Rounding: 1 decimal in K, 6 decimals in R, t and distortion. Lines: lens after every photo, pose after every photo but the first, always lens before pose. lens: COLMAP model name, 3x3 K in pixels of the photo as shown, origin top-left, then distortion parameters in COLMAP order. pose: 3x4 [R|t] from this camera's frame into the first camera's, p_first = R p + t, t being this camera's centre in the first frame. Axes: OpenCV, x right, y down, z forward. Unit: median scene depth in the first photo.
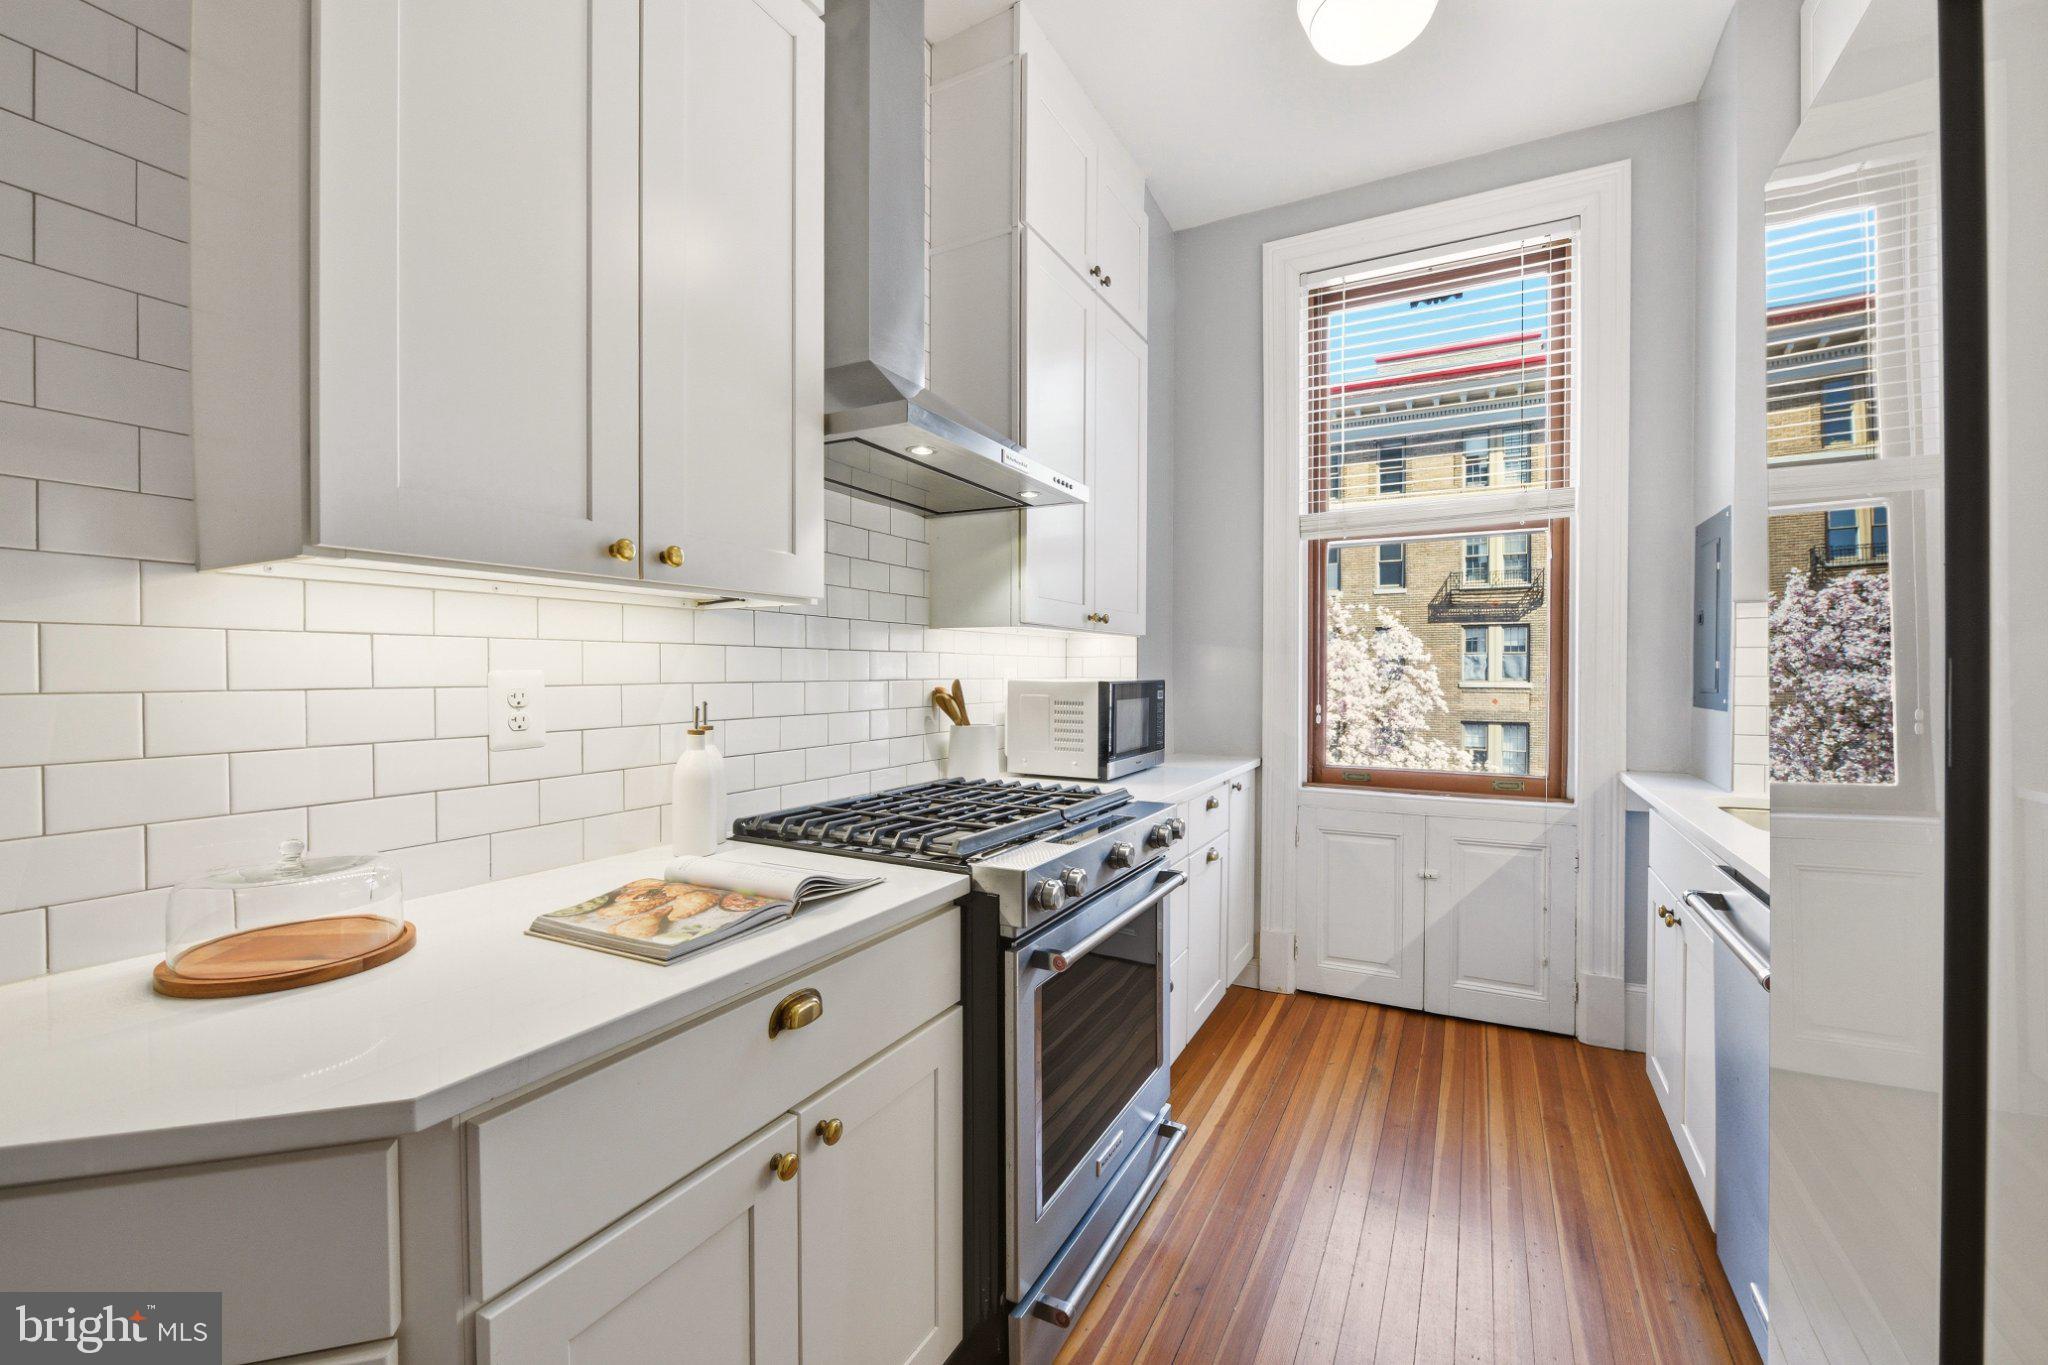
lens RADIAL K [[820.0, 0, 1039.9], [0, 820.0, 672.8], [0, 0, 1]] dist [-0.006692, -0.000415]
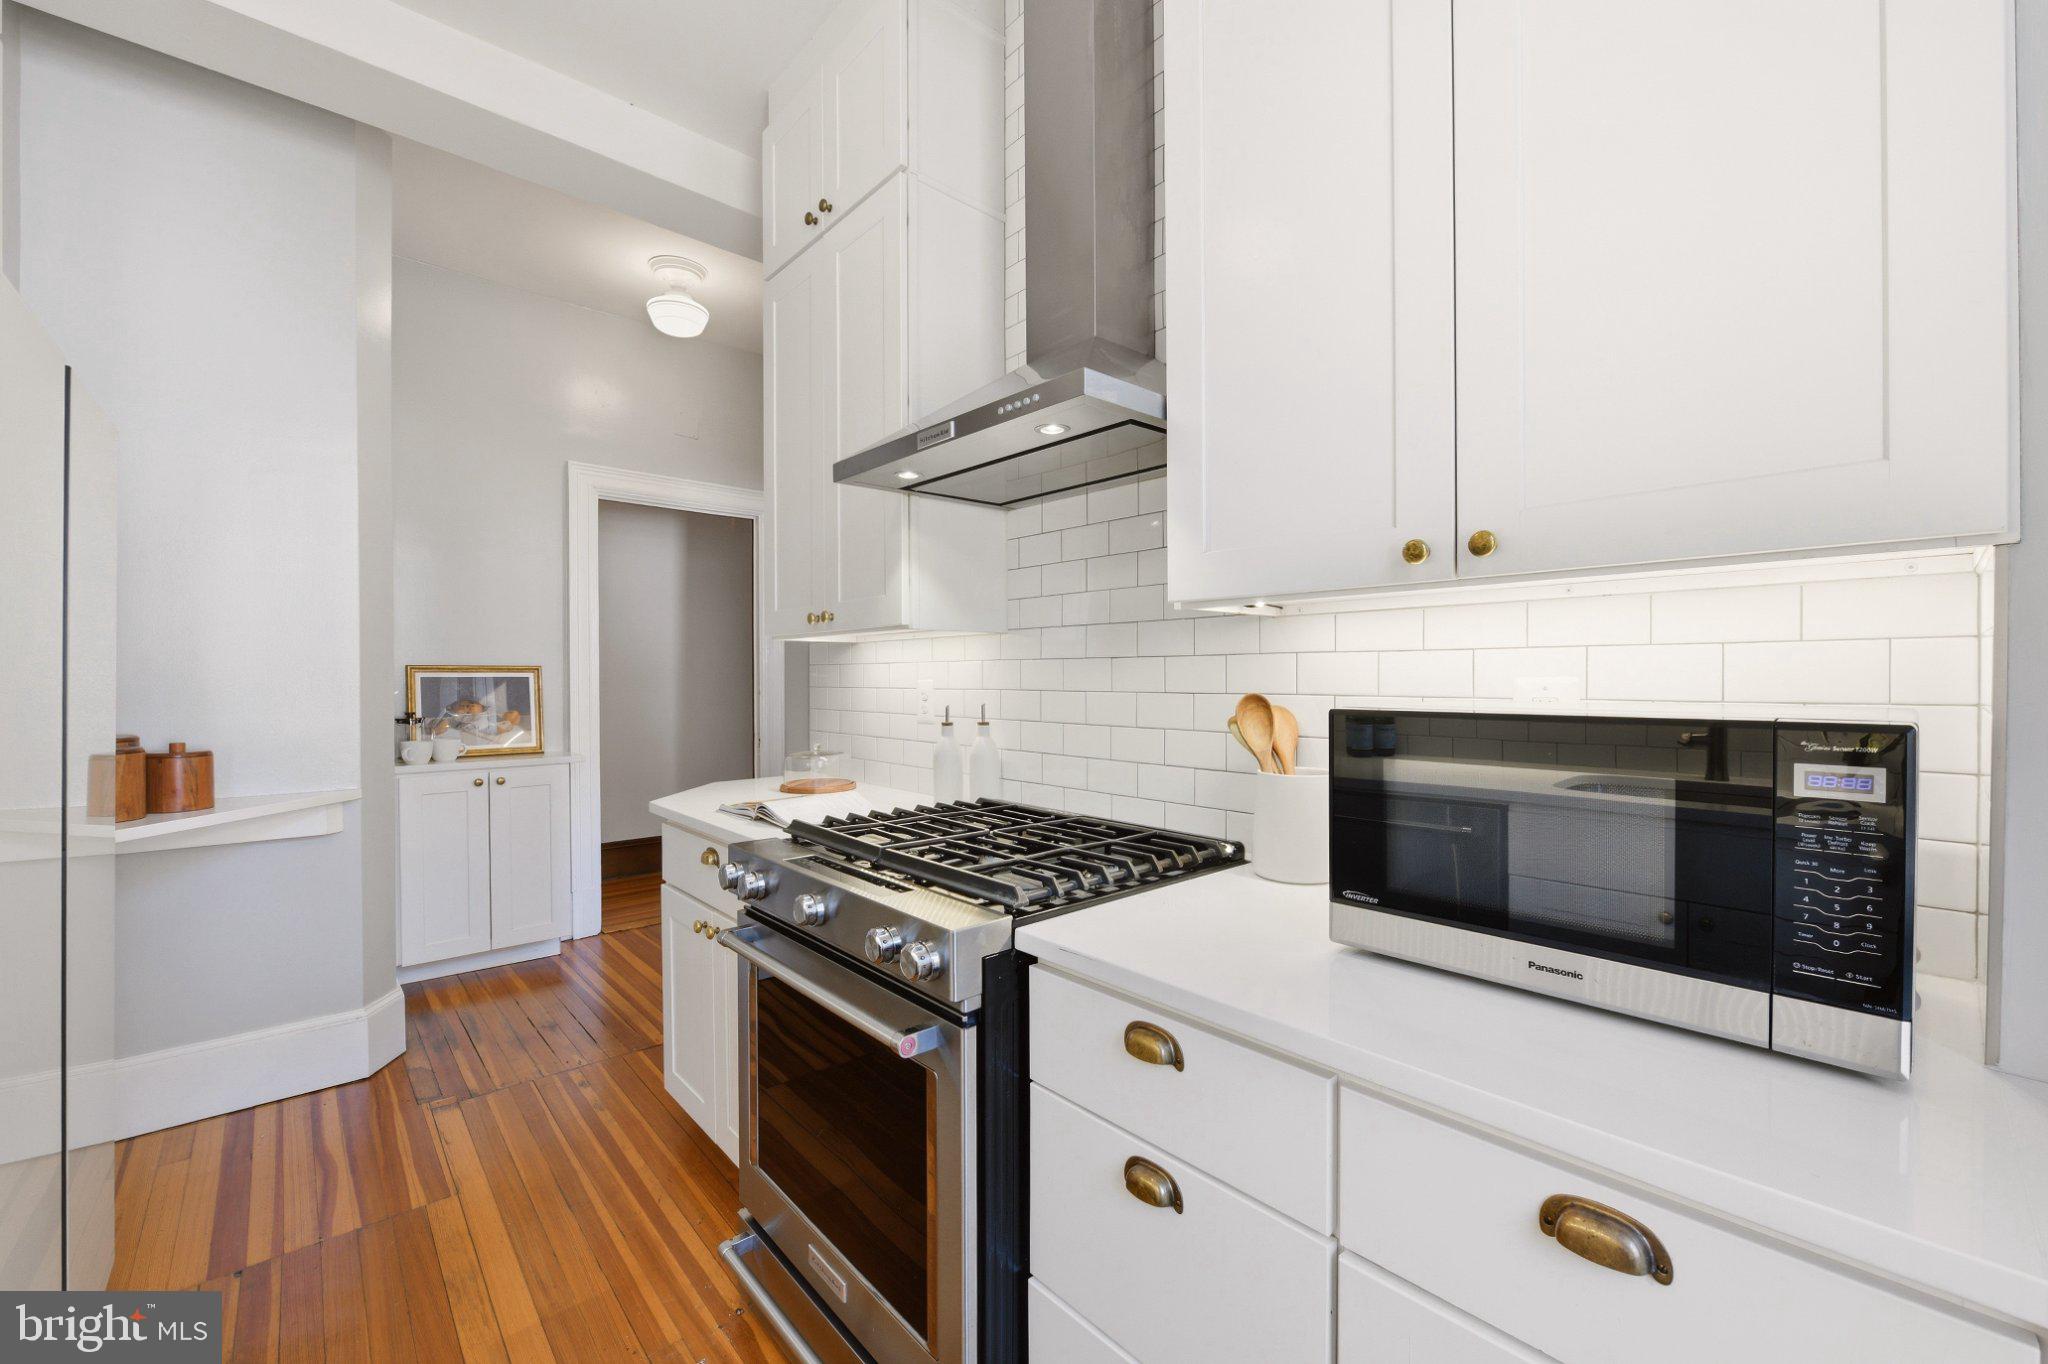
lens RADIAL K [[822.0, 0, 1039.9], [0, 822.0, 677.5], [0, 0, 1]] dist [-0.009496, -0.001378]
pose [[-0.336295, -0.002157, -0.941754, 0.526841], [-0.003368, 0.999994, -0.001088, -0.003495], [0.941751, 0.002806, -0.336301, 0.988638]]
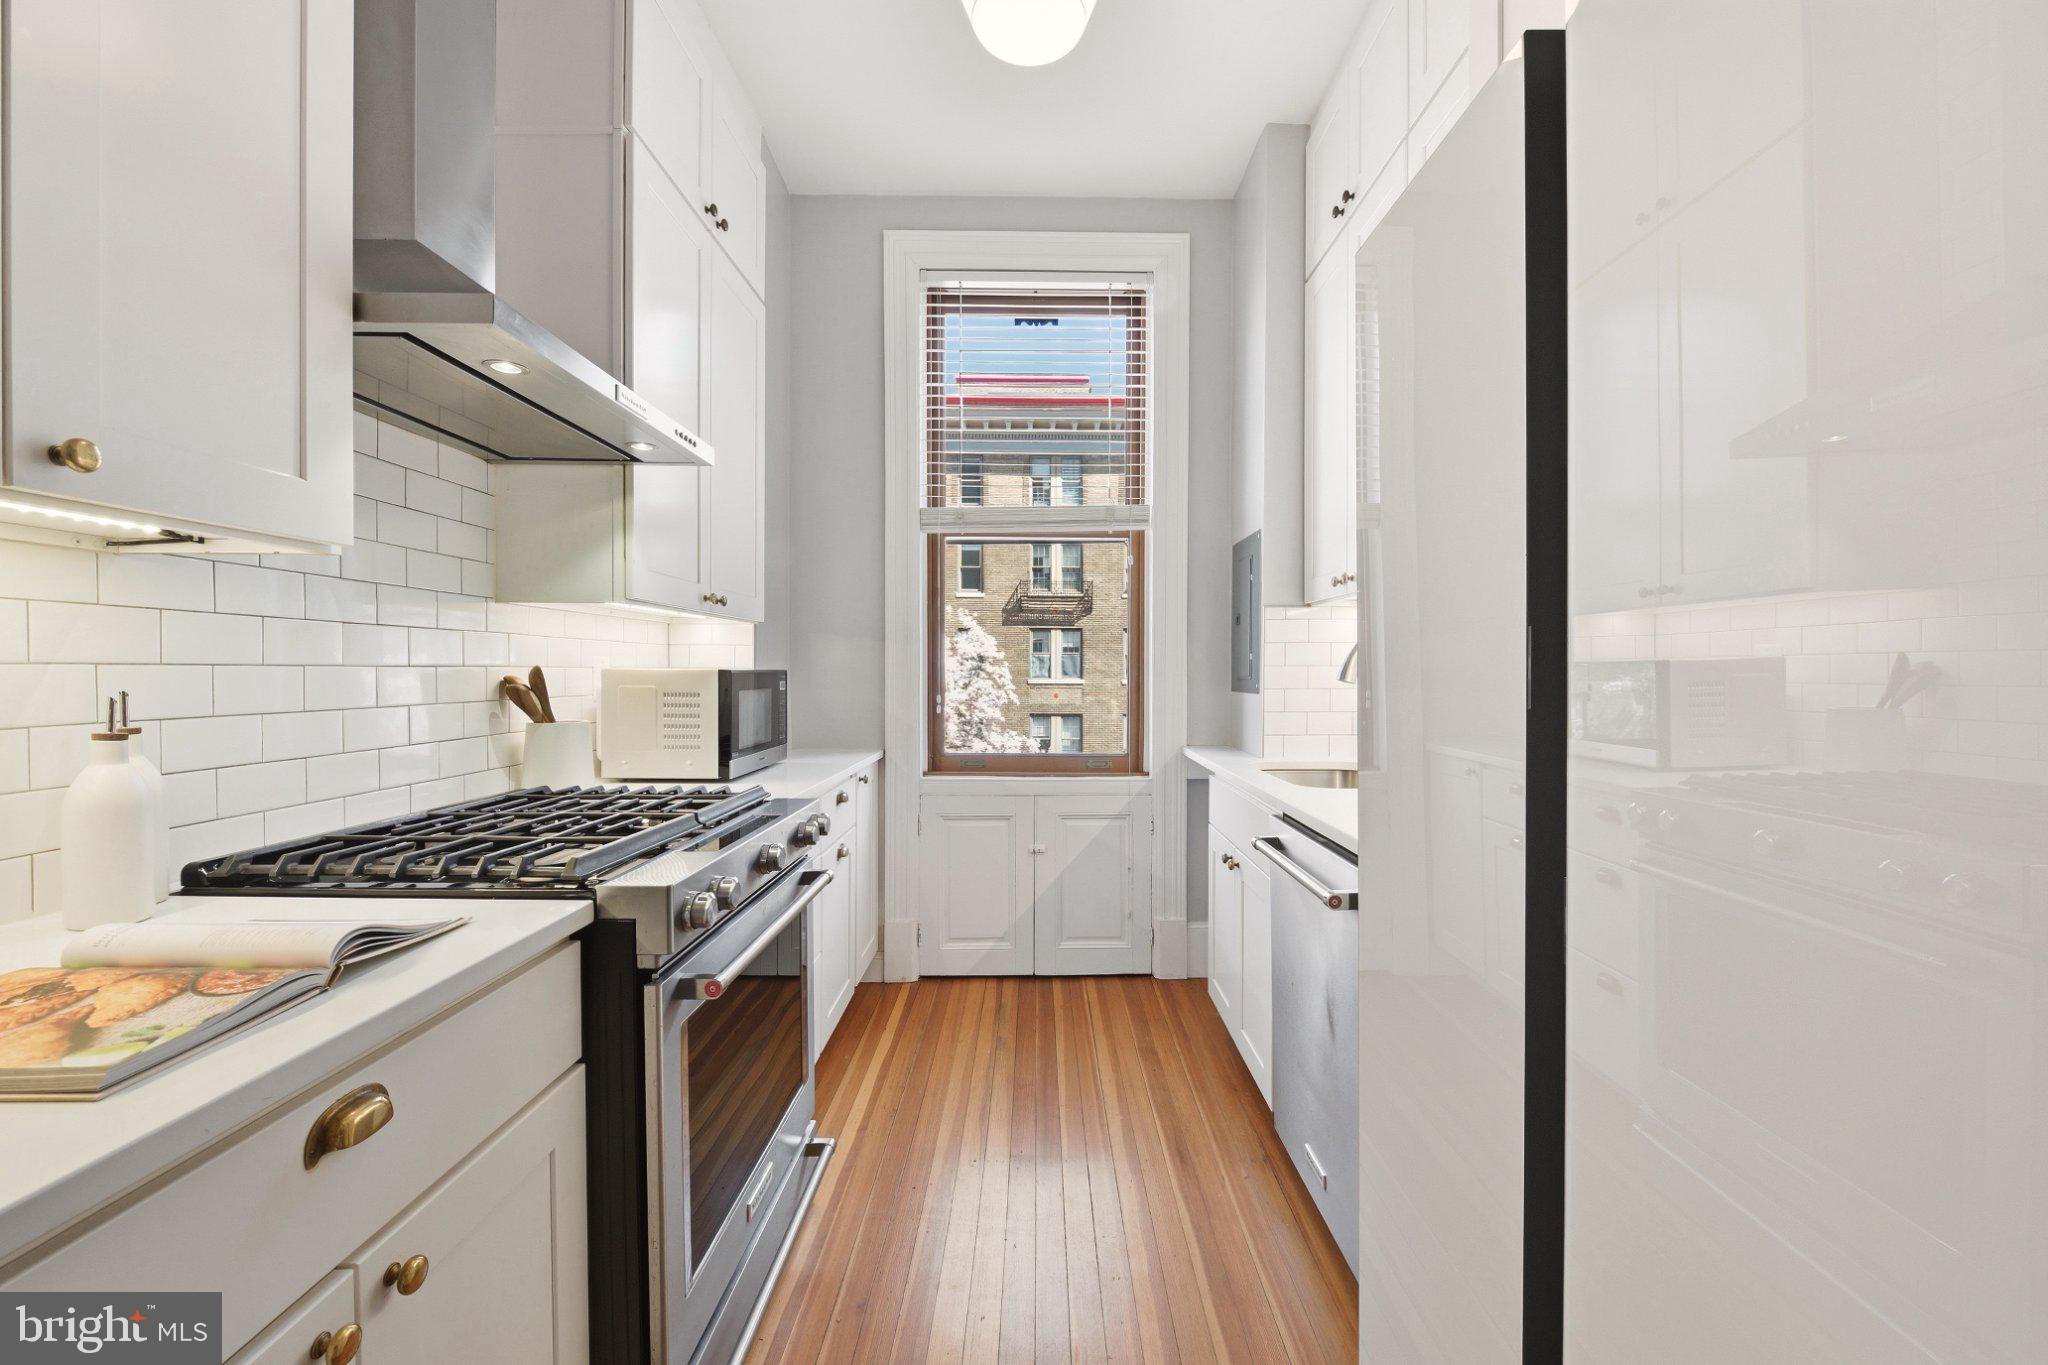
lens RADIAL K [[822.0, 0, 1039.9], [0, 822.0, 678.0], [0, 0, 1]] dist [-0.009496, -0.001378]
pose [[0.880673, -0.003867, 0.473709, -0.044134], [0.000185, 0.999969, 0.007820, 0.012630], [-0.473725, -0.006800, 0.880647, 0.047532]]
